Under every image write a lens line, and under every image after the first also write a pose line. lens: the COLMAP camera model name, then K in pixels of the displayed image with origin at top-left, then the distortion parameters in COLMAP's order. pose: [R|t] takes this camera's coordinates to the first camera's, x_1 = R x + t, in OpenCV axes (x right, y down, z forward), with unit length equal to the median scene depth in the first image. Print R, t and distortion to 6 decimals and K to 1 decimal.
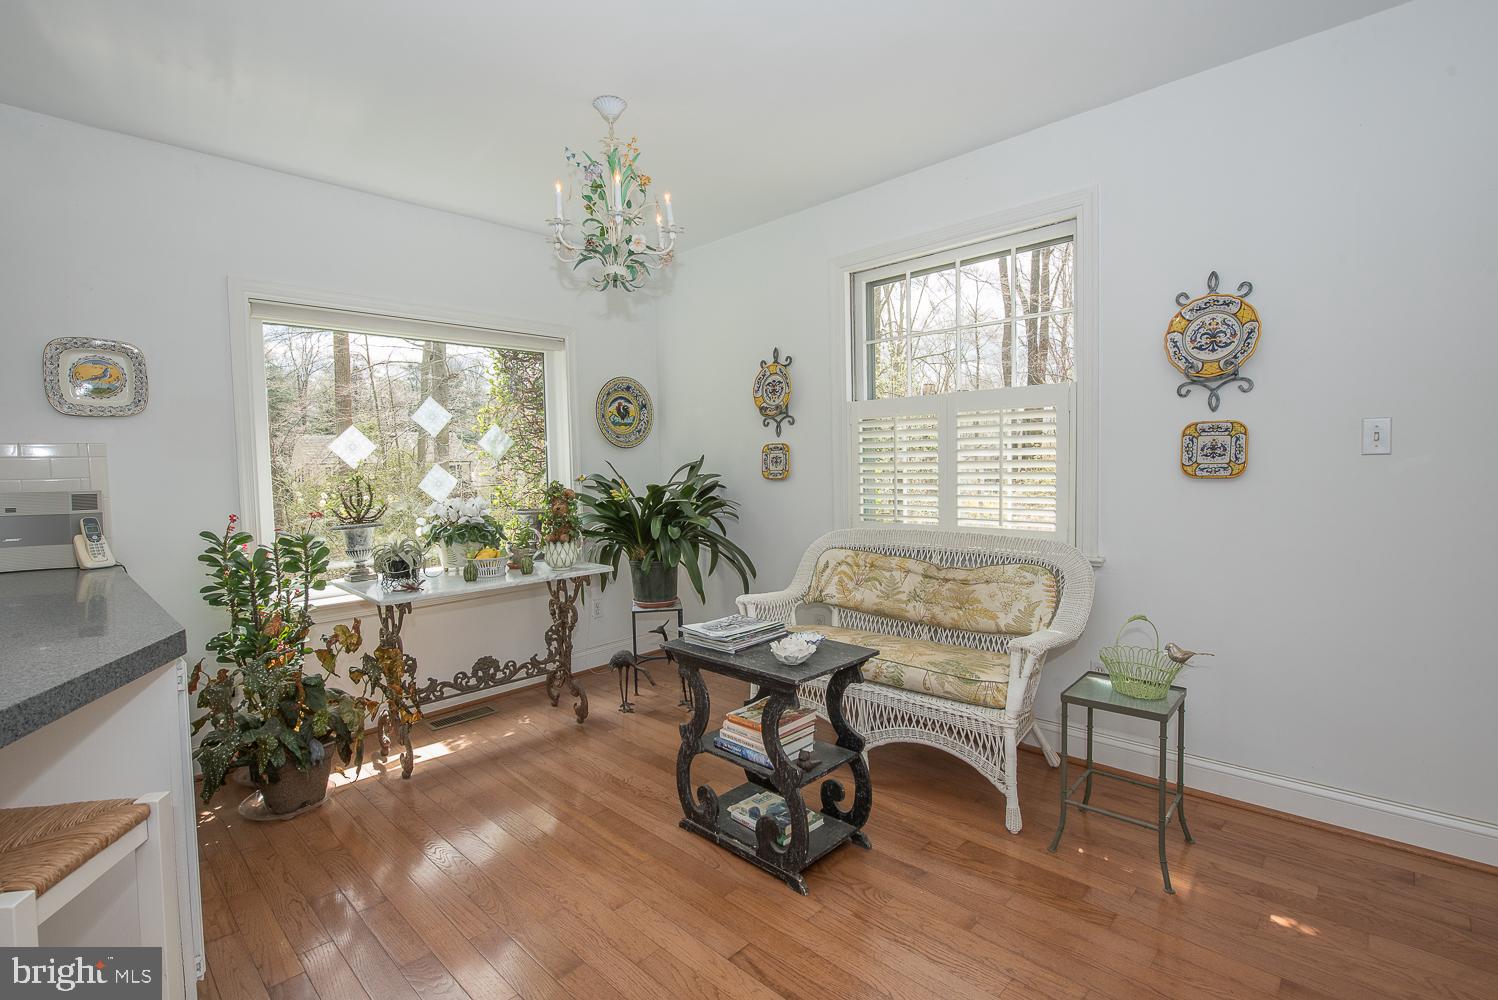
lens RADIAL K [[679.2, 0, 747.1], [0, 679.2, 499.7], [0, 0, 1]] dist [-0.001688, -0.000383]
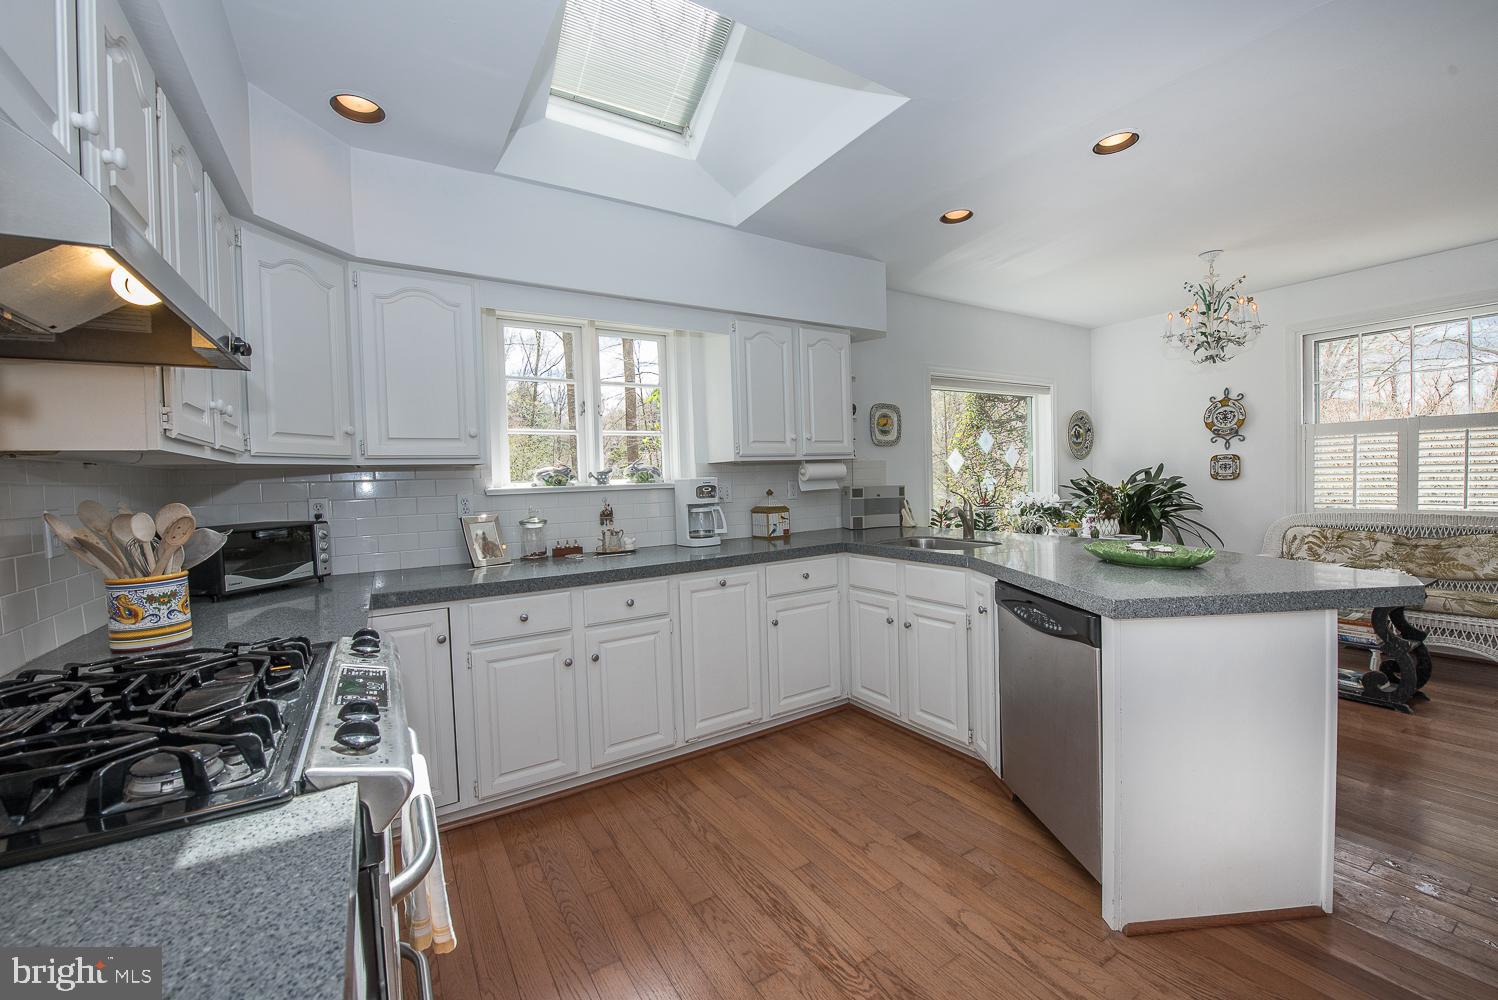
lens RADIAL K [[603.2, 0, 753.9], [0, 603.2, 498.9], [0, 0, 1]] dist [-0.012936, -0.000773]
pose [[0.971387, -0.000691, -0.237503, -0.760437], [-0.002651, 0.999902, -0.013753, 0.037267], [0.237489, 0.013989, 0.971289, -0.555498]]
